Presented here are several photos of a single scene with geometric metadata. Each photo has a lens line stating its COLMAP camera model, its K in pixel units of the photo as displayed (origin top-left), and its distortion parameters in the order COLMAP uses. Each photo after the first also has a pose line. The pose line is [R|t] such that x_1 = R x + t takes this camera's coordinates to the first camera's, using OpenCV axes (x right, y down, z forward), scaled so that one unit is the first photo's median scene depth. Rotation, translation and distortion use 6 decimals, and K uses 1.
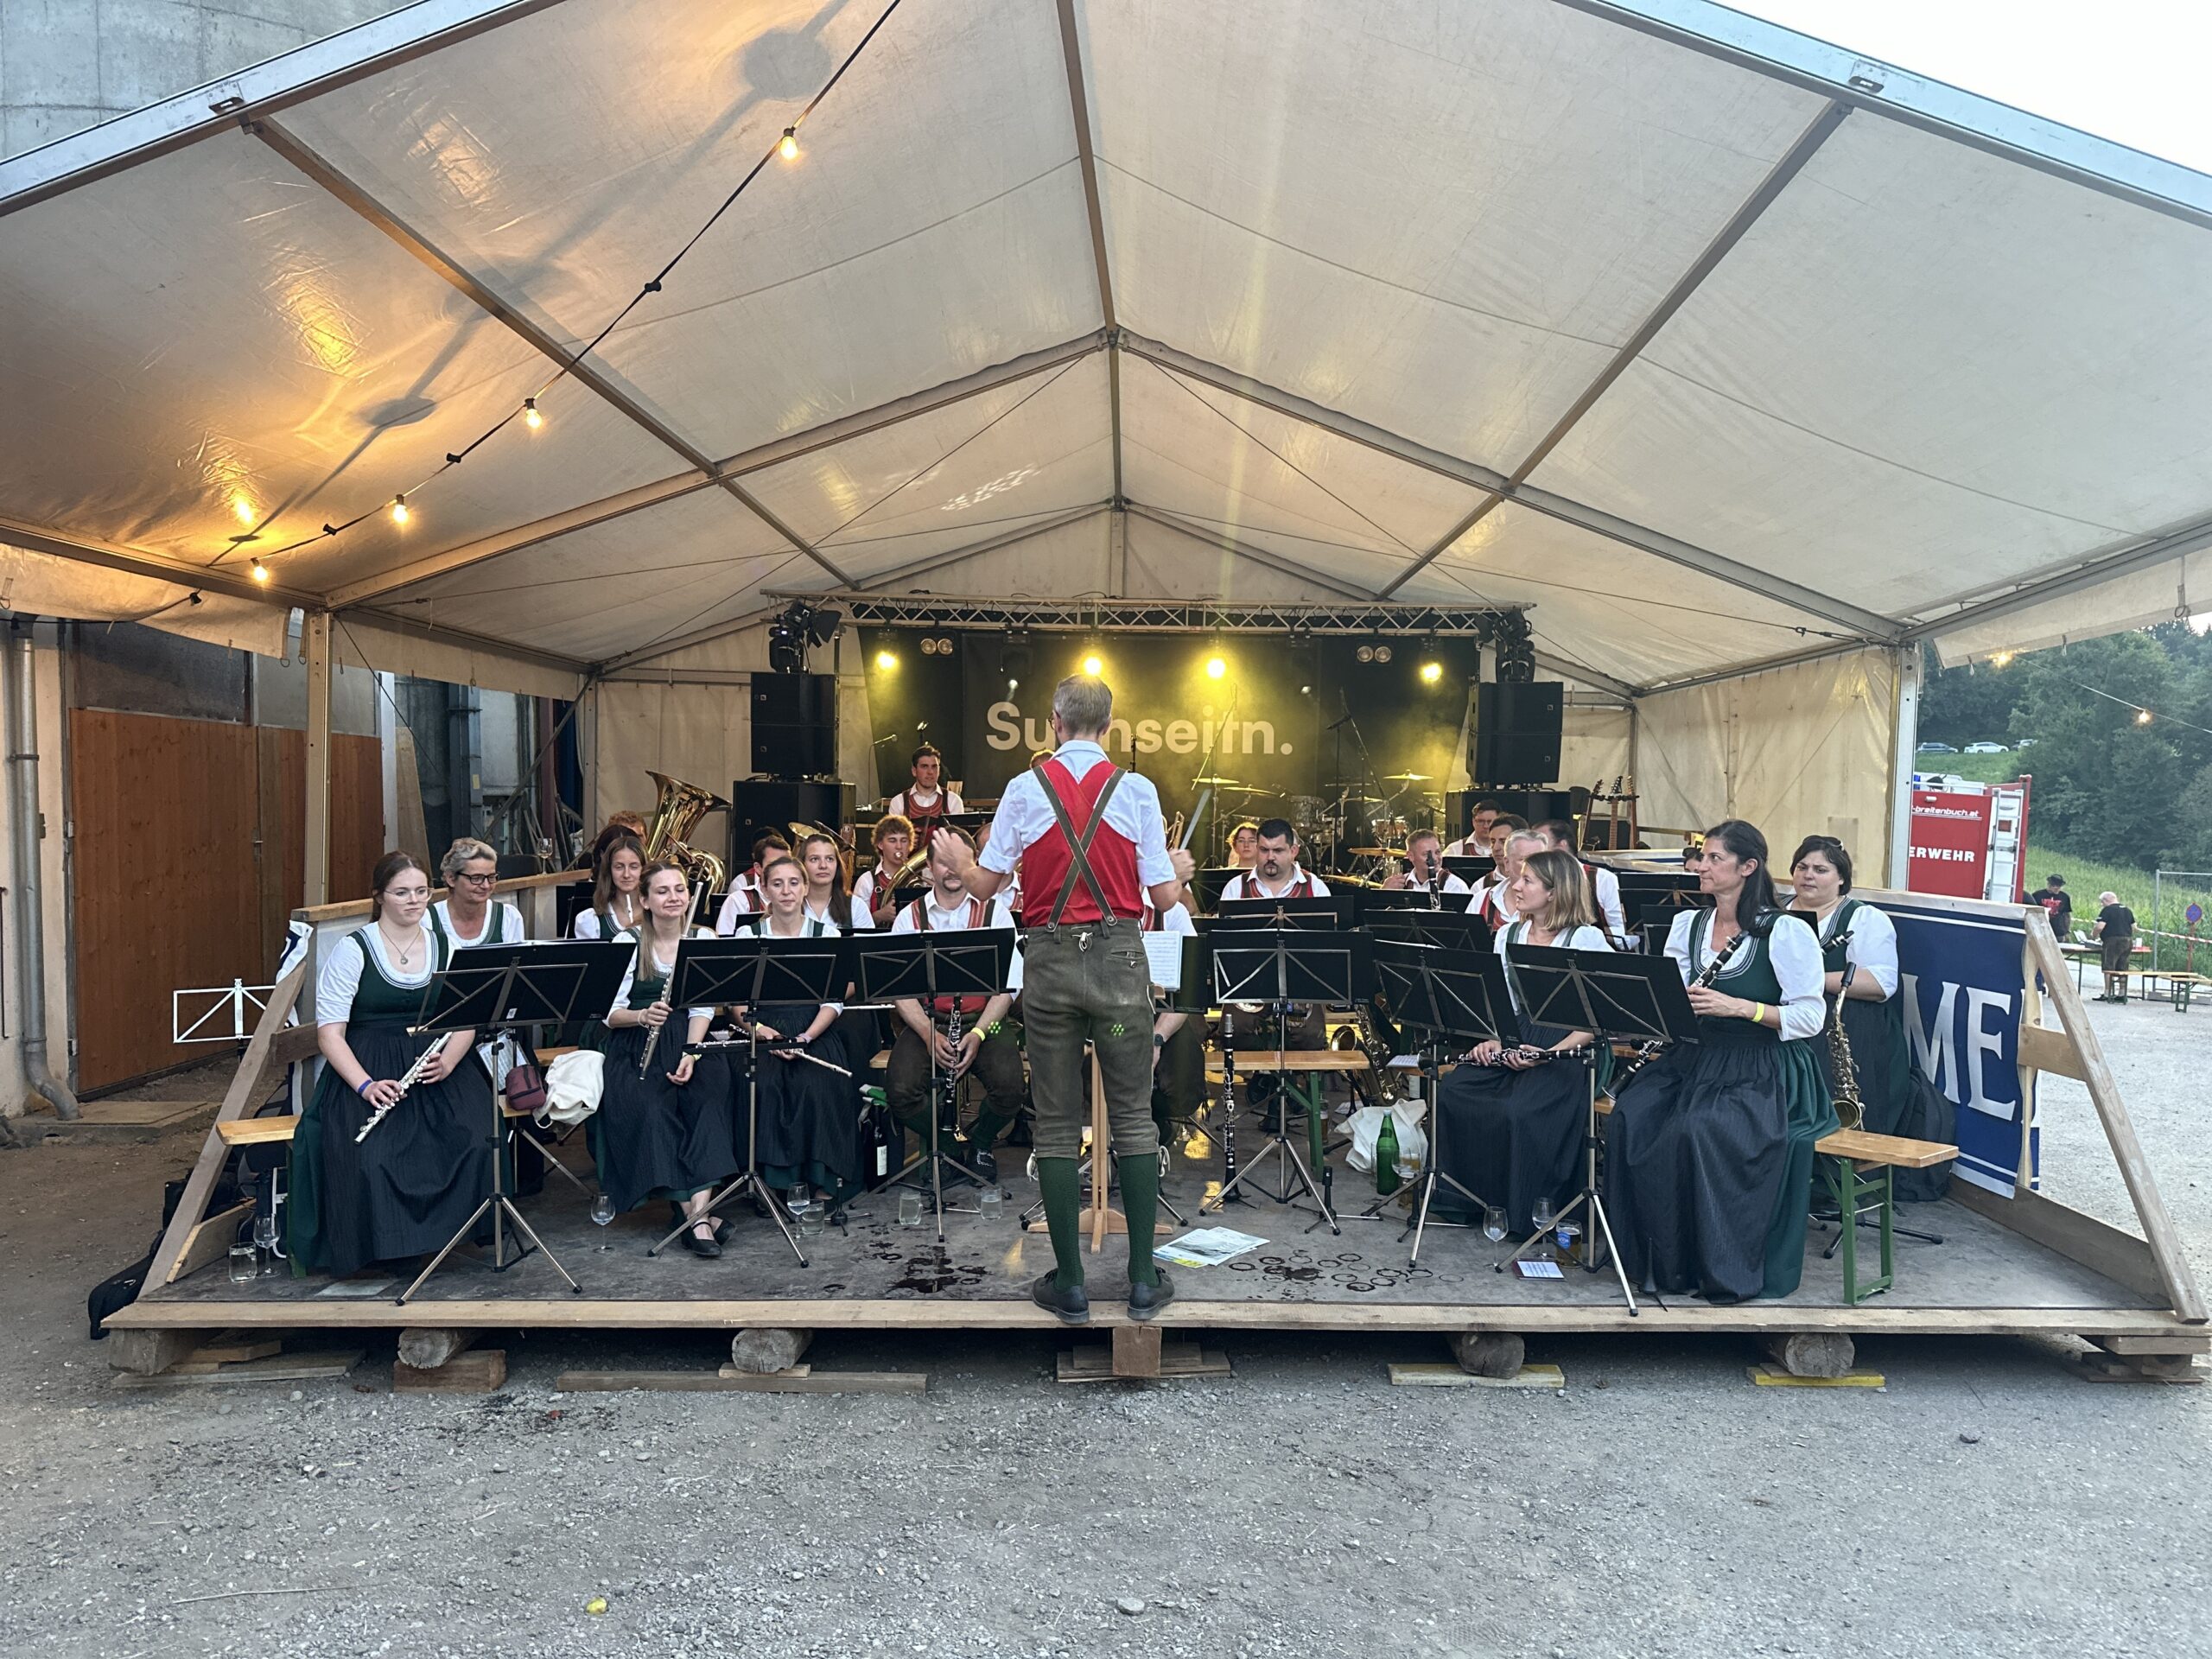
lens RADIAL K [[1530.9, 0, 1085.6], [0, 1530.9, 821.5], [0, 0, 1]] dist [0.028957, -0.032156]
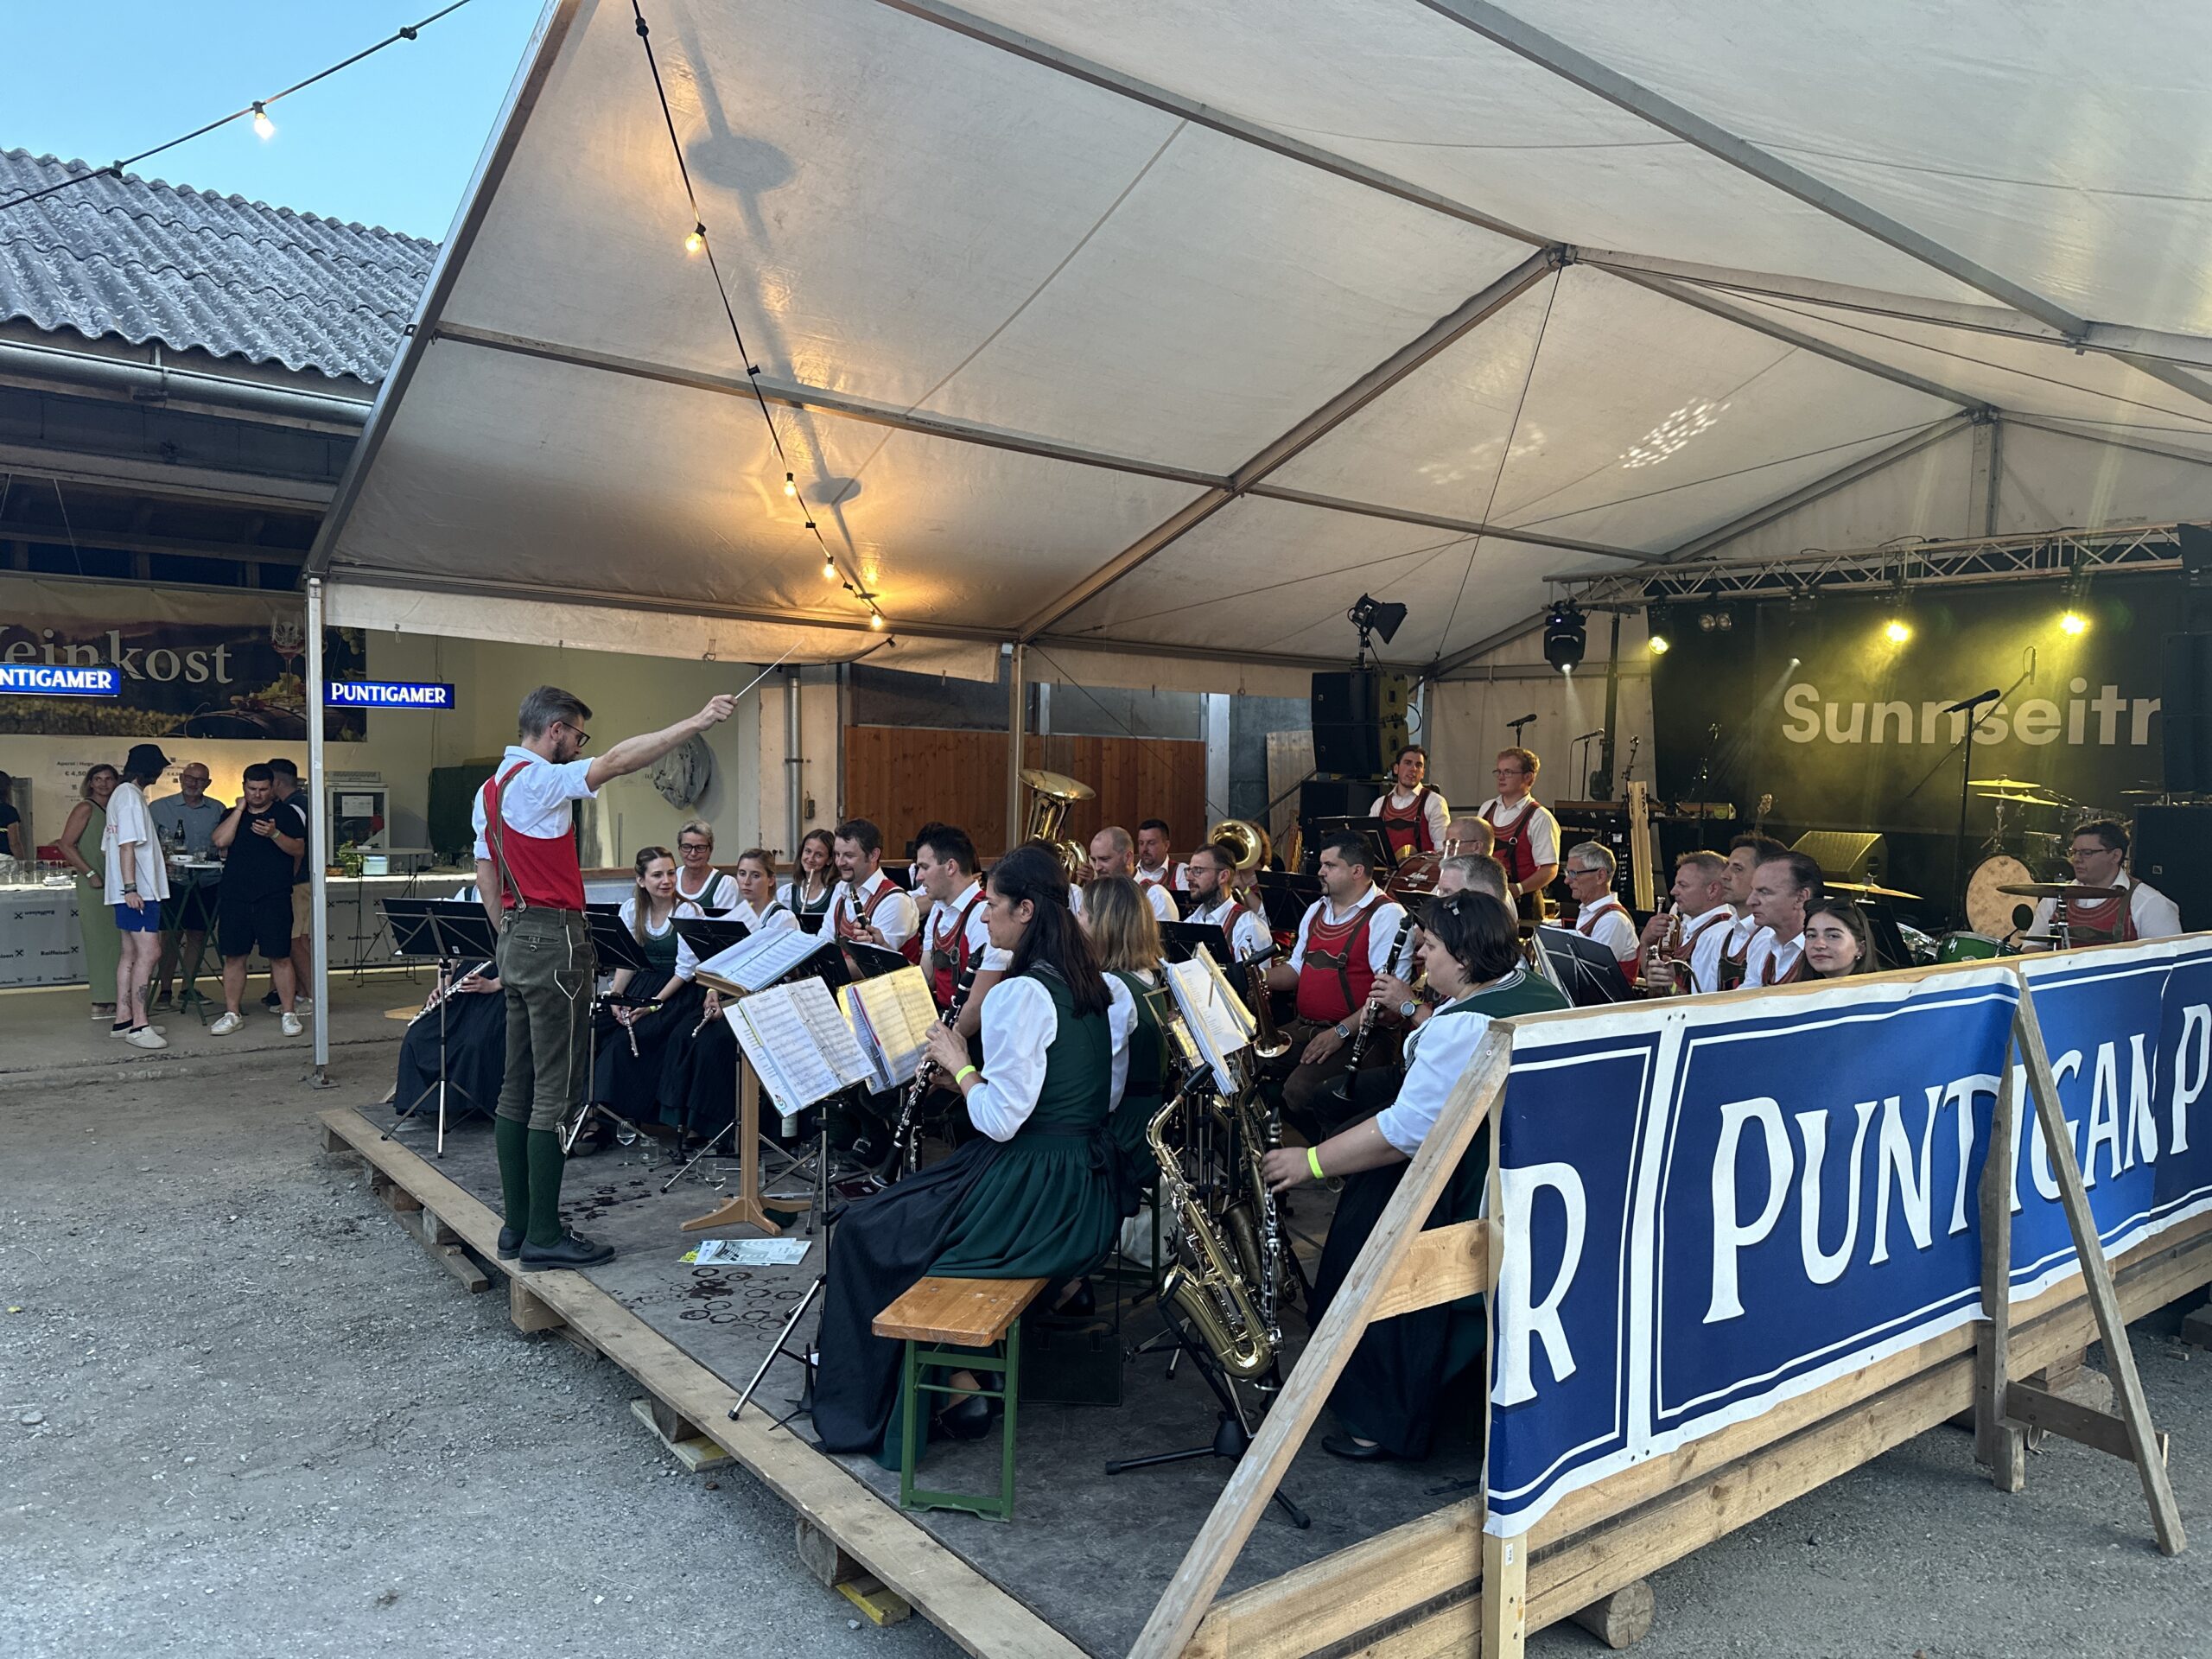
lens RADIAL K [[1530.9, 0, 1107.5], [0, 1530.9, 844.9], [0, 0, 1]] dist [0.028957, -0.032156]
pose [[0.630778, 0.039340, -0.774965, 0.503238], [-0.022798, 0.999222, 0.032168, -0.014301], [0.775628, -0.002623, 0.631185, 0.274082]]
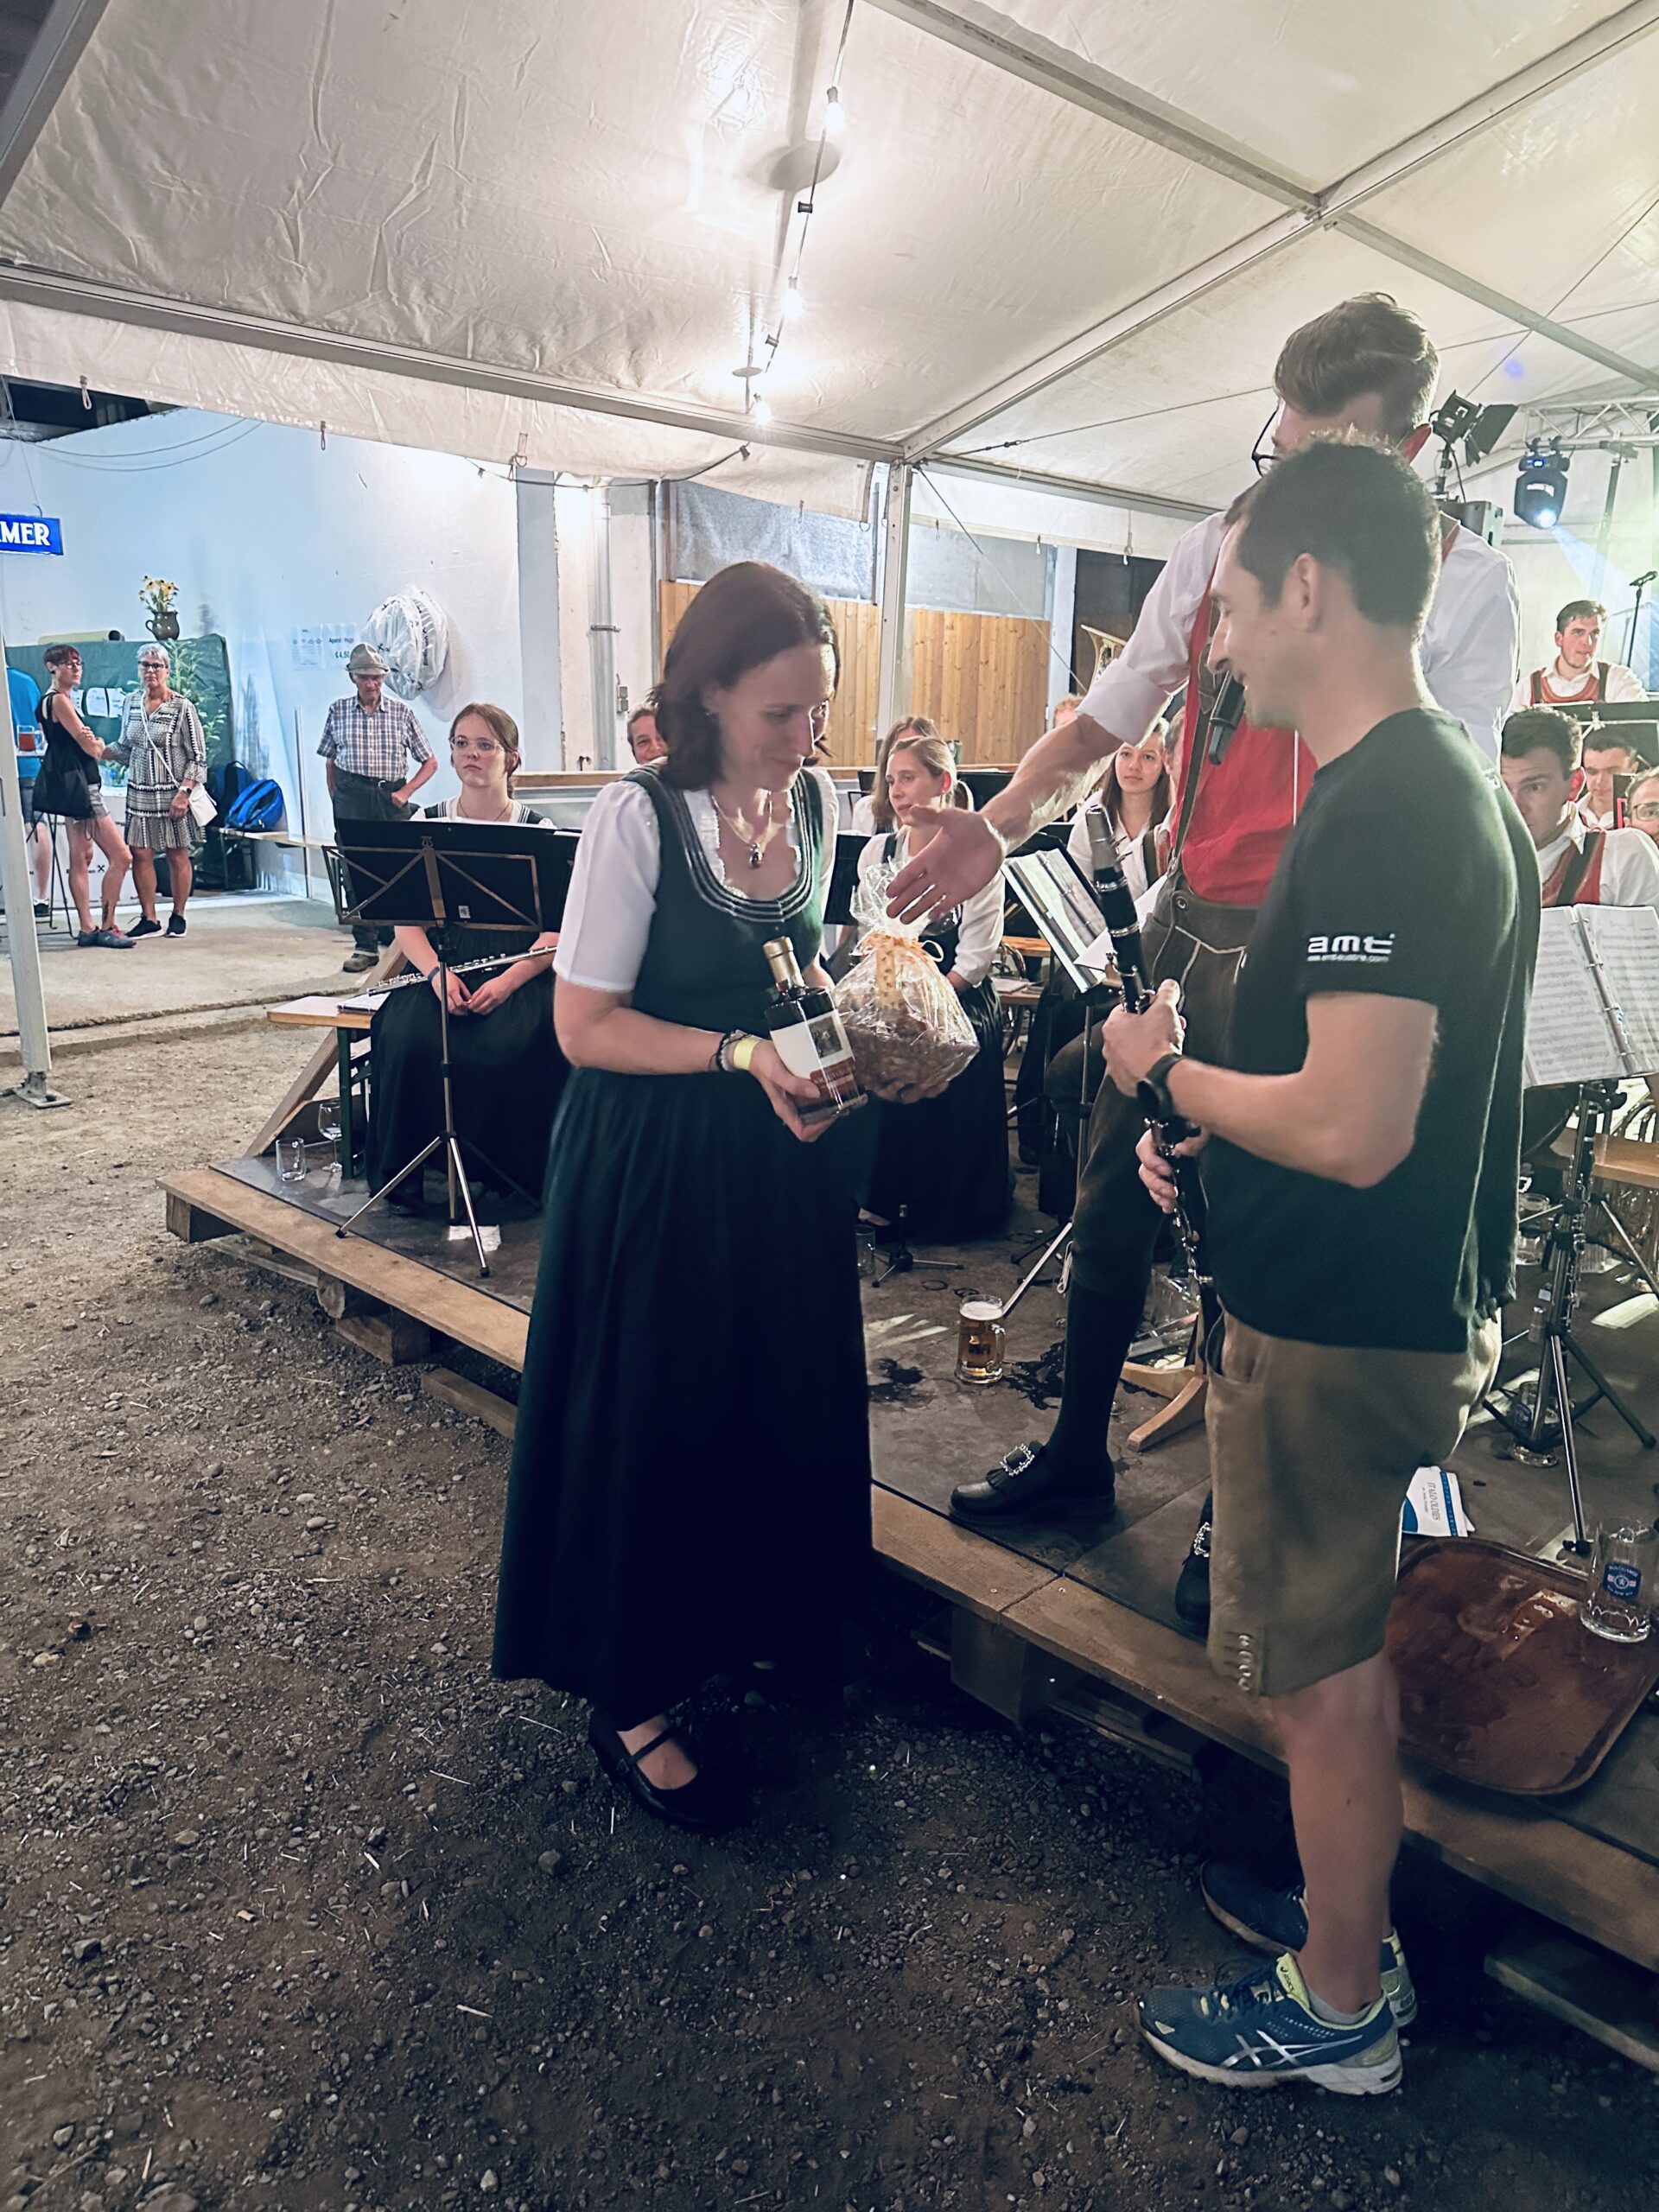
lens RADIAL K [[1530.9, 0, 857.4], [0, 1530.9, 1096.6], [0, 0, 1]] dist [0.028957, -0.032156]
pose [[0.740834, 0.179964, -0.647131, 0.135763], [-0.031787, 0.971753, 0.233850, 0.014649], [0.670936, -0.152674, 0.725628, 0.266212]]
